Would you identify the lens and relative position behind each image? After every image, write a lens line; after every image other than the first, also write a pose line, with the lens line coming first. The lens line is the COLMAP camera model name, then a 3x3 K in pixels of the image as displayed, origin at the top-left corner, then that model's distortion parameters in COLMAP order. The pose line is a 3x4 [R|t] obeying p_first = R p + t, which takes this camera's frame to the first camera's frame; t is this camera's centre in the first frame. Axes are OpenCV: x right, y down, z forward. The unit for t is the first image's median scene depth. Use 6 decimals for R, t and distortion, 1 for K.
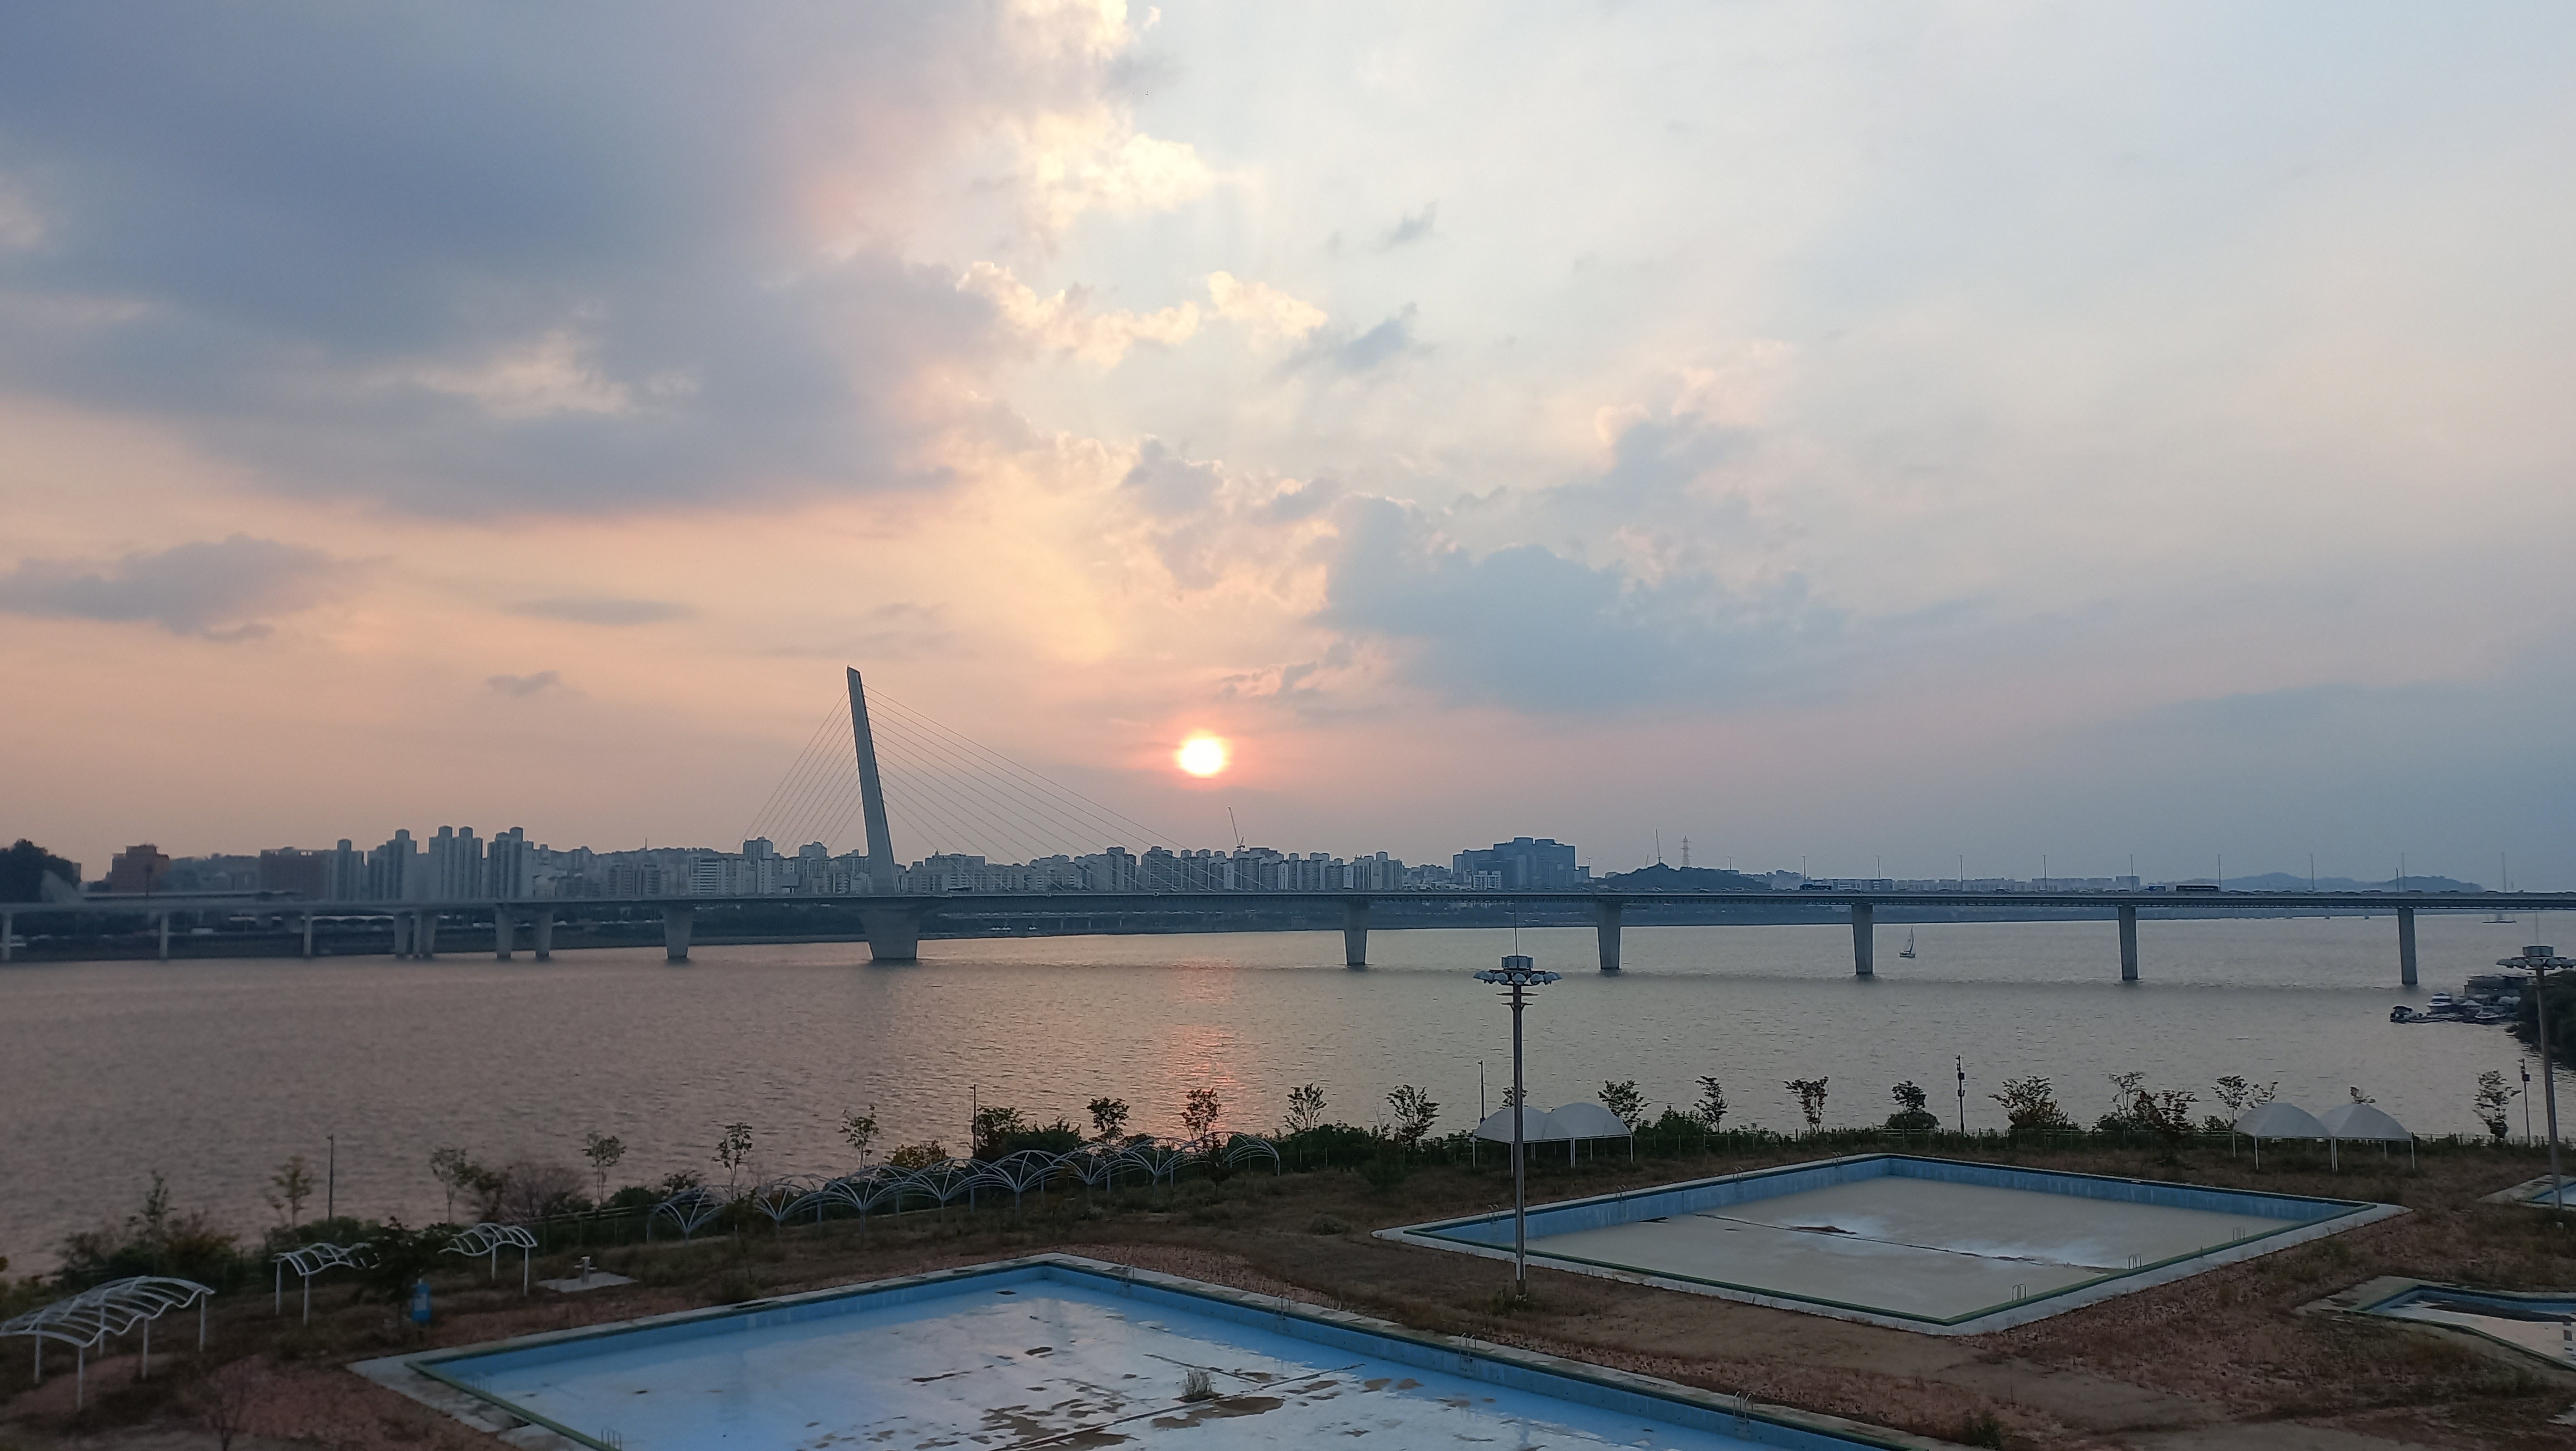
lens RADIAL K [[1994.5, 0, 1291.1], [0, 1994.5, 725.0], [0, 0, 1]] dist [0.095424, -0.114562]
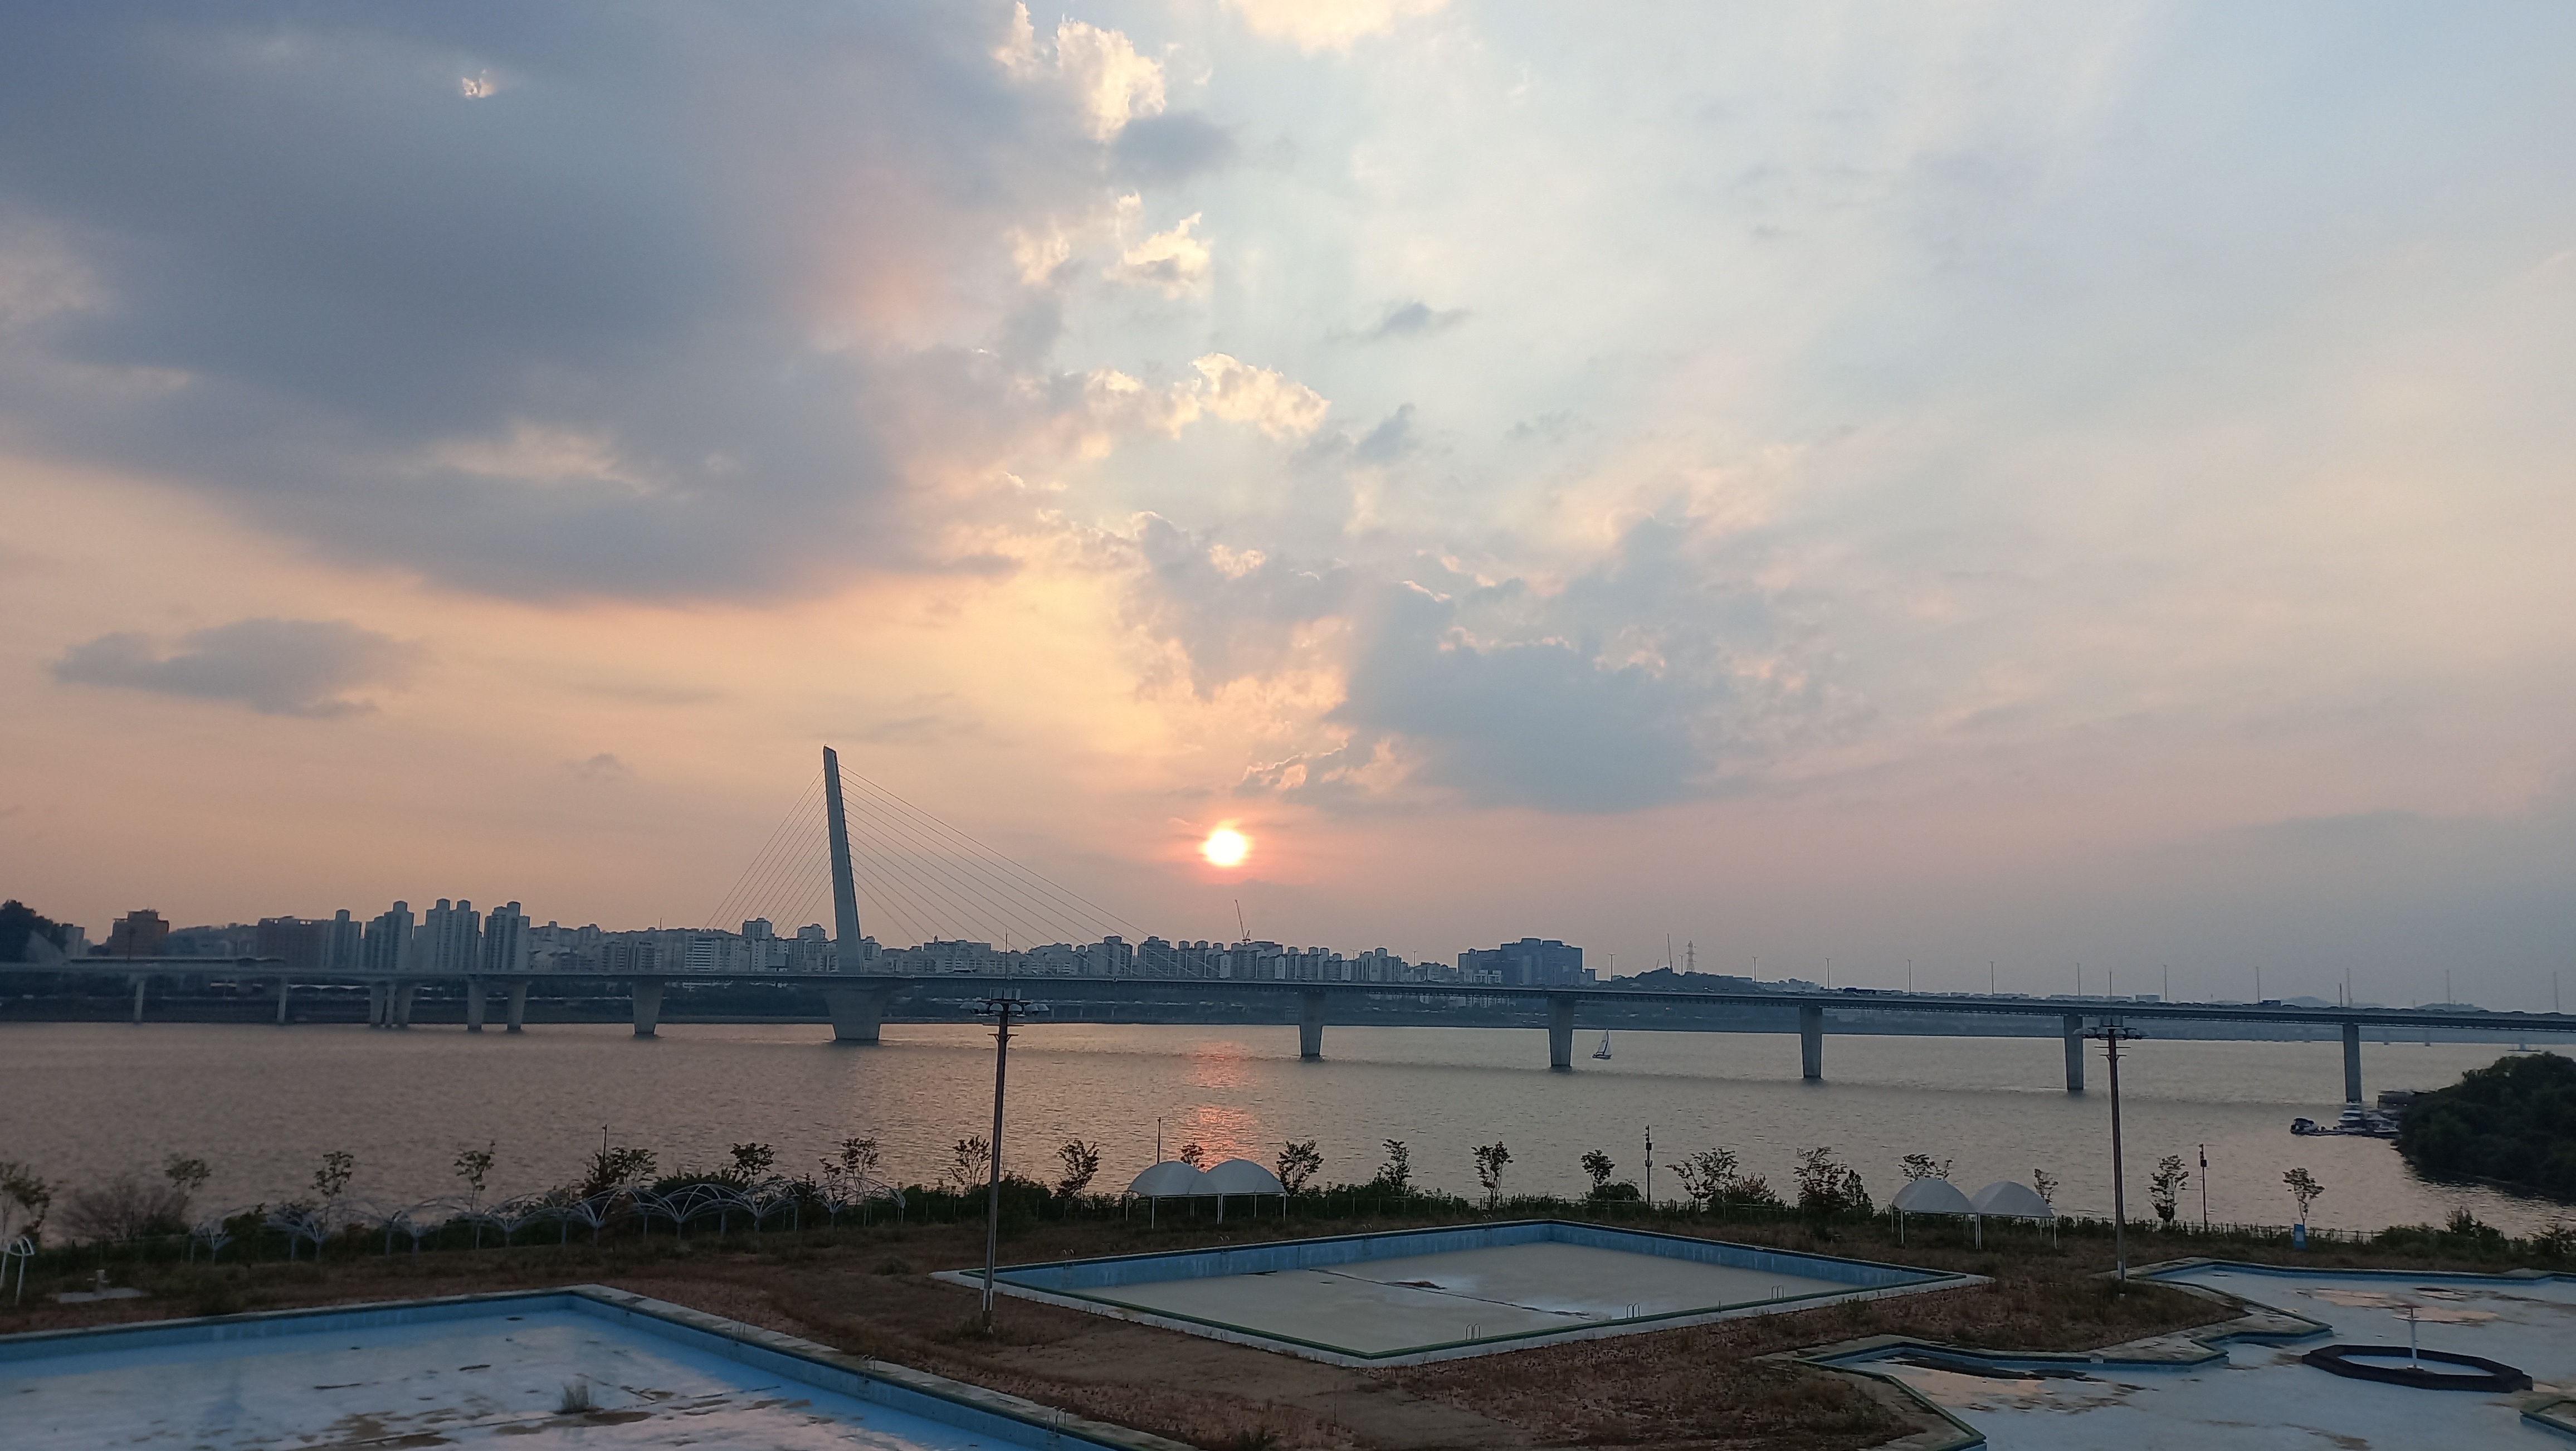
lens RADIAL K [[2007.6, 0, 1294.8], [0, 2007.6, 740.0], [0, 0, 1]] dist [0.100745, -0.119093]
pose [[0.999382, 0.022966, -0.026624, 0.157309], [-0.024058, 0.998851, -0.041447, 0.017053], [0.025642, 0.042062, 0.998786, -0.006428]]
